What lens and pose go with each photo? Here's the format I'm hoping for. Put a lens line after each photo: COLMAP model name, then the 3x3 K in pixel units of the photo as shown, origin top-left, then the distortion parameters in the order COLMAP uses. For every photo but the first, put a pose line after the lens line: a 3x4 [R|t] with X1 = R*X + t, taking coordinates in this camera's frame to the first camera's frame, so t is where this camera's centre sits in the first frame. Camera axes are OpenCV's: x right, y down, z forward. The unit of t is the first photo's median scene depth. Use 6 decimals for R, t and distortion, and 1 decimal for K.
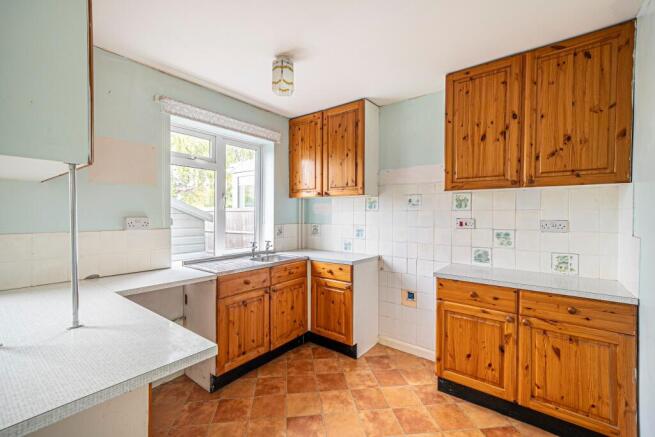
lens RADIAL K [[282.7, 0, 327.5], [0, 282.7, 218.5], [0, 0, 1]] dist [0.012161, 0.000208]
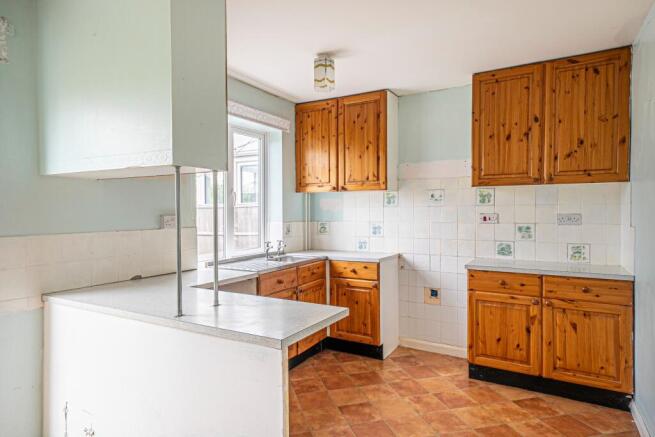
lens RADIAL K [[392.3, 0, 327.5], [0, 392.3, 218.5], [0, 0, 1]] dist [0.054491, -0.018585]
pose [[0.989490, -0.011568, 0.144138, -0.348330], [0.010776, 0.999922, 0.006275, 0.003662], [-0.144199, -0.004656, 0.989538, -0.387363]]
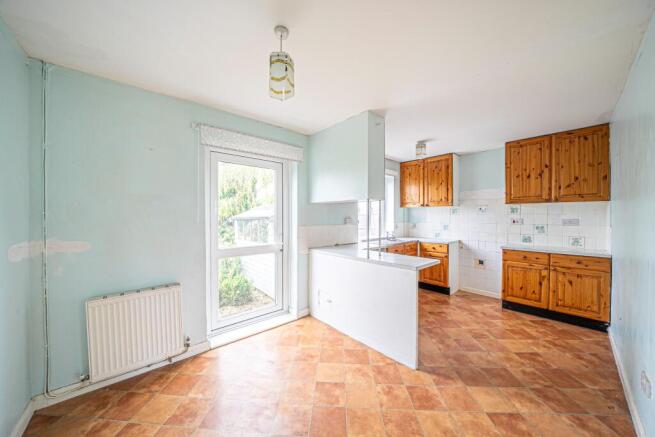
lens RADIAL K [[227.2, 0, 327.5], [0, 227.2, 218.5], [0, 0, 1]] dist [-0.016157, 0.000031]
pose [[0.983763, -0.003689, -0.179435, -0.527582], [0.002644, 0.999978, -0.006063, 0.005066], [0.179453, 0.005490, 0.983751, -0.747820]]
